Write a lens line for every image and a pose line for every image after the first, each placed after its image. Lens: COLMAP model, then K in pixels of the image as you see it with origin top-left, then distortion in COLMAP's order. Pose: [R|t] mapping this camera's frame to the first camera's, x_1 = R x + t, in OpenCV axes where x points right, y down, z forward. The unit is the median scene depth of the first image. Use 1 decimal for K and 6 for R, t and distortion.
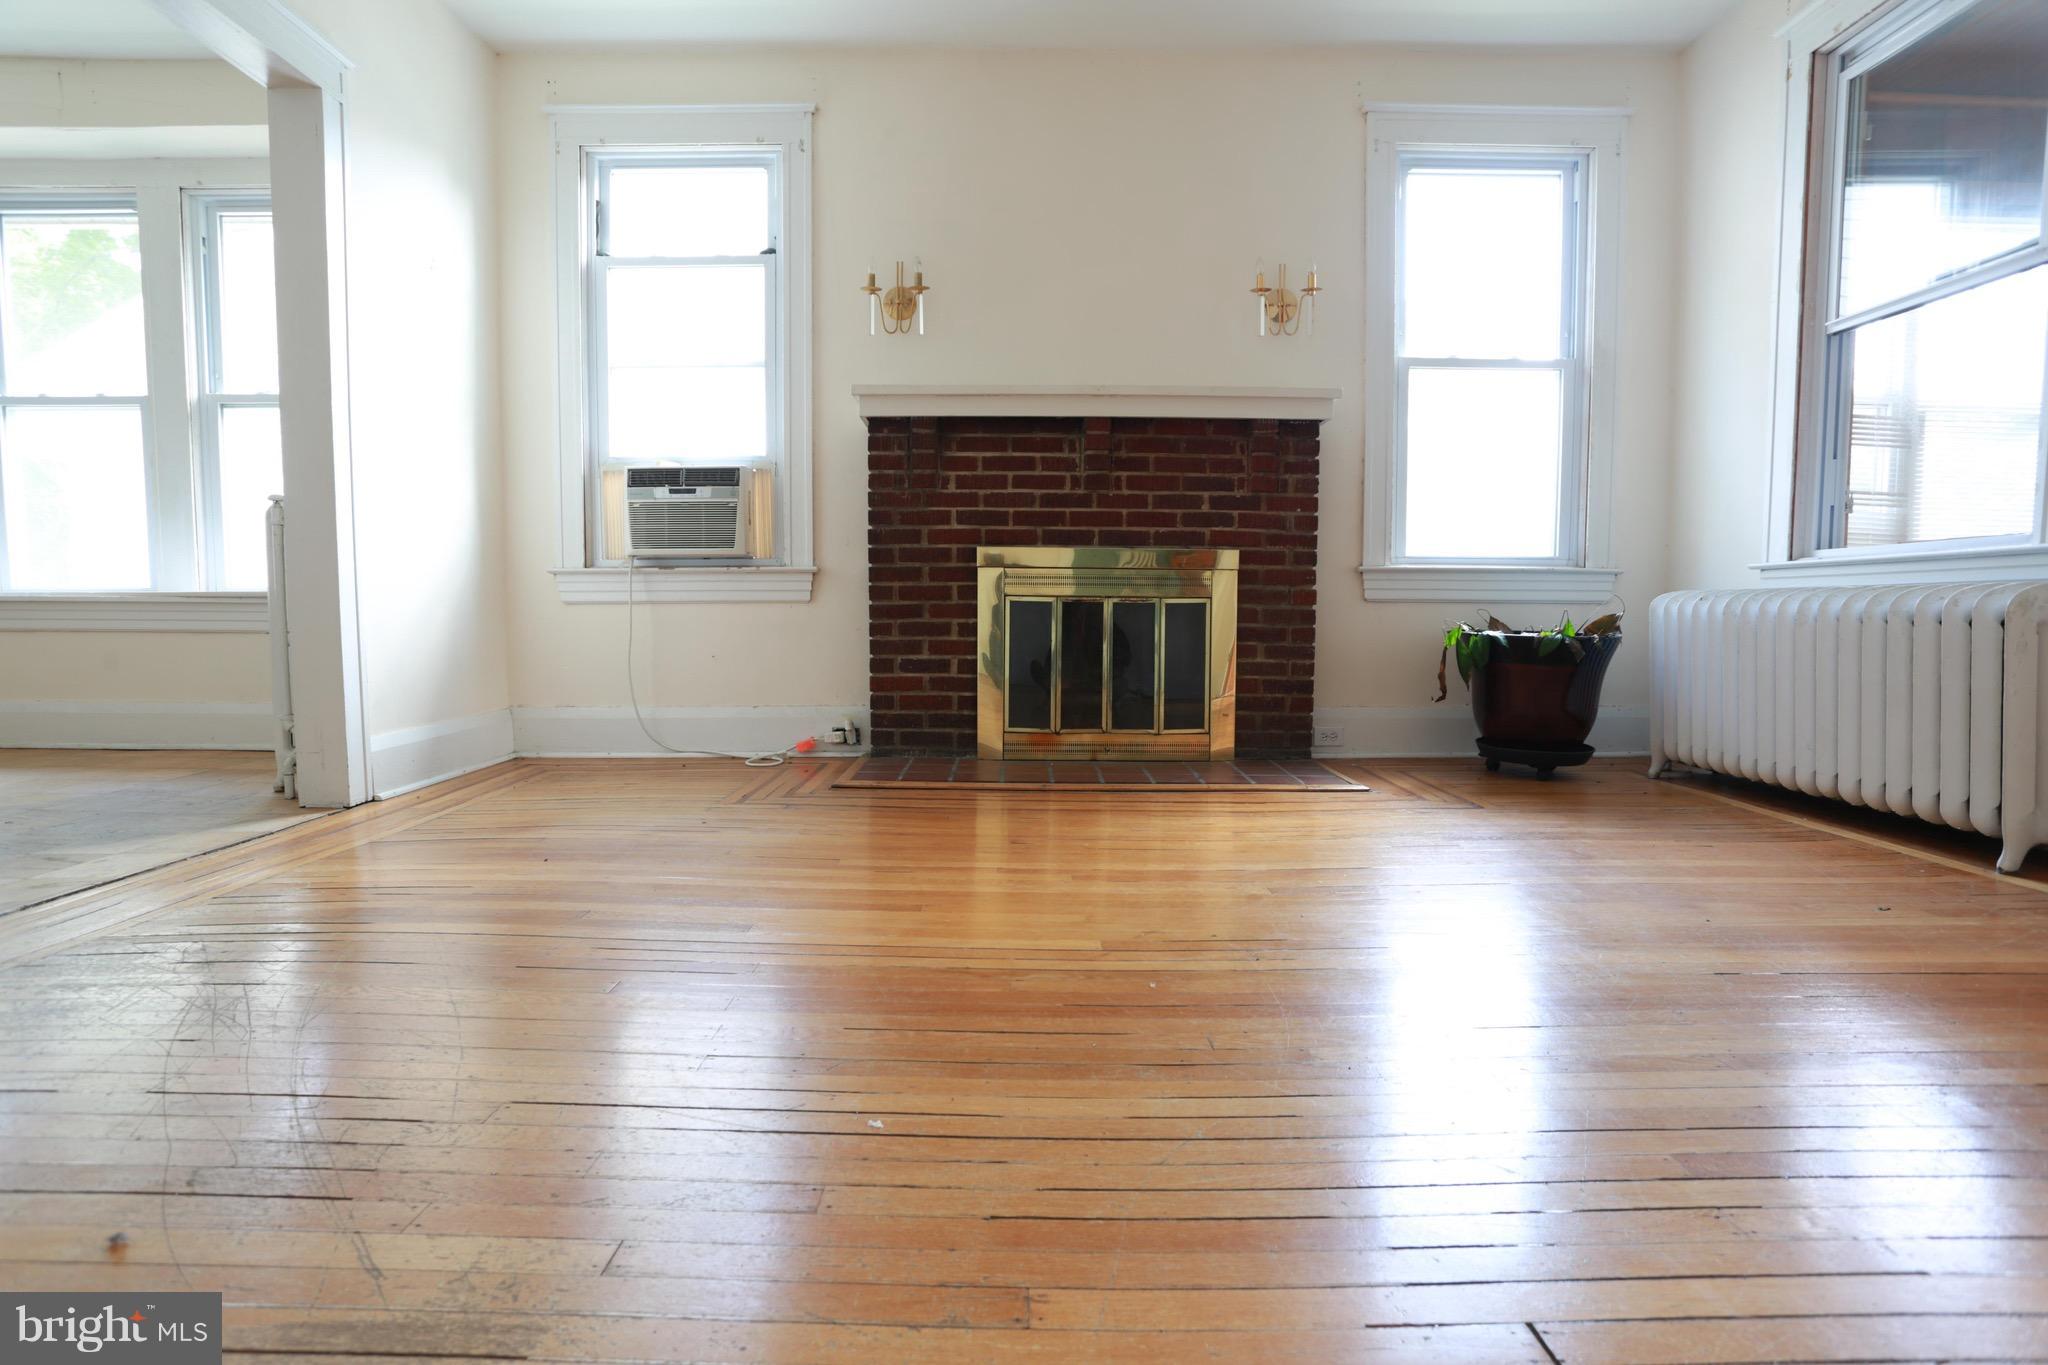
lens RADIAL K [[987.2, 0, 1043.6], [0, 987.2, 665.9], [0, 0, 1]] dist [-0.047349, 0.012322]
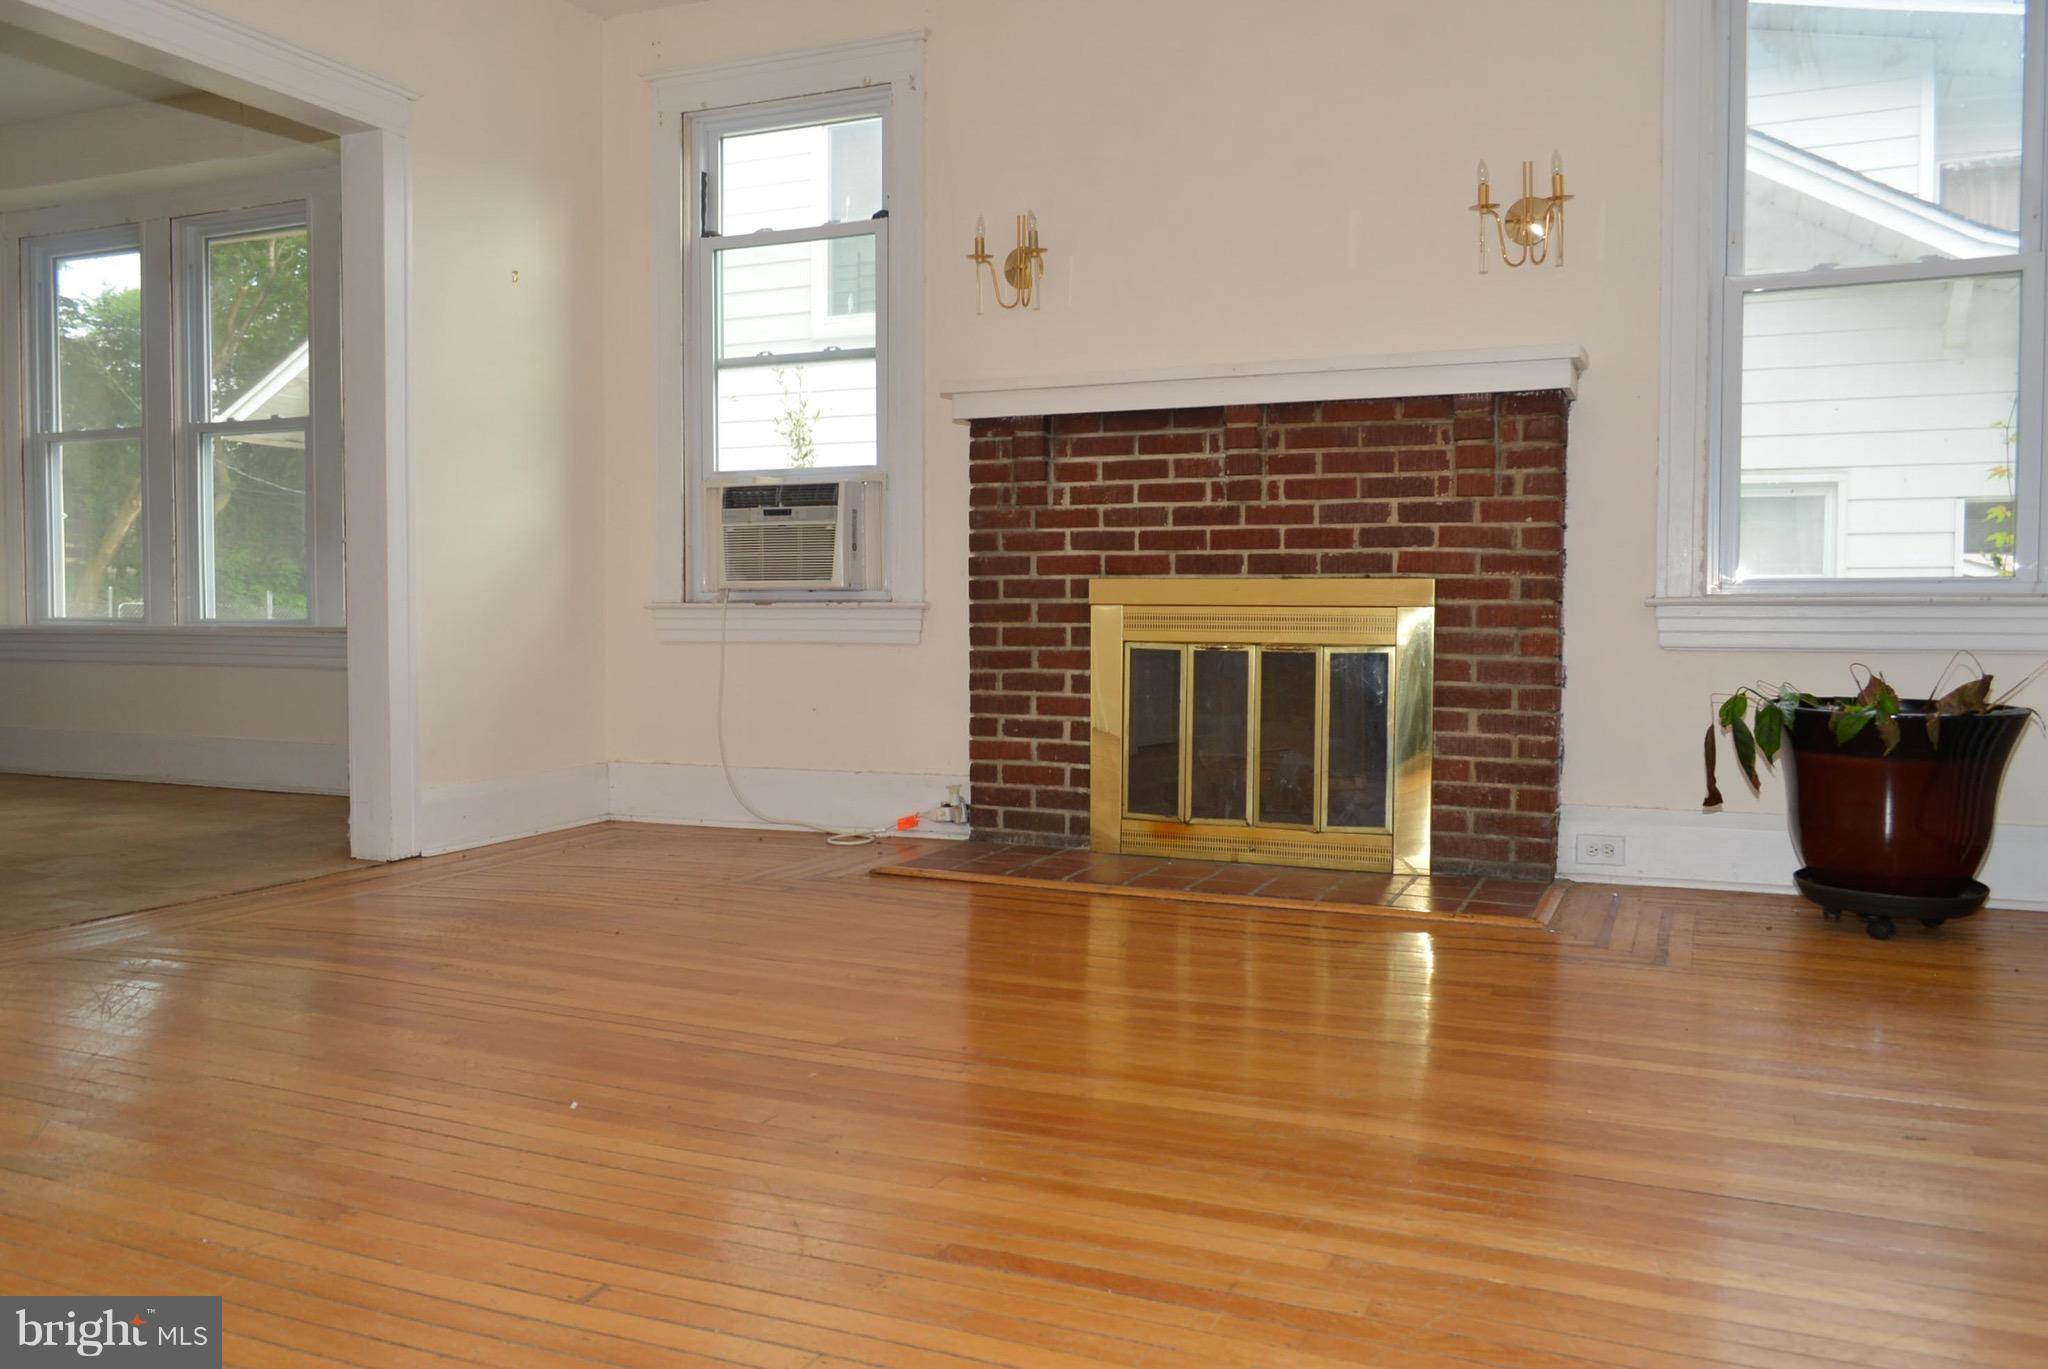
lens RADIAL K [[1577.4, 0, 1032.0], [0, 1577.4, 672.2], [0, 0, 1]] dist [-0.007606, -0.016954]
pose [[0.918950, 0.014384, -0.394112, 0.376887], [-0.021788, 0.999660, -0.014318, -0.027234], [0.393772, 0.021744, 0.918951, -0.160698]]
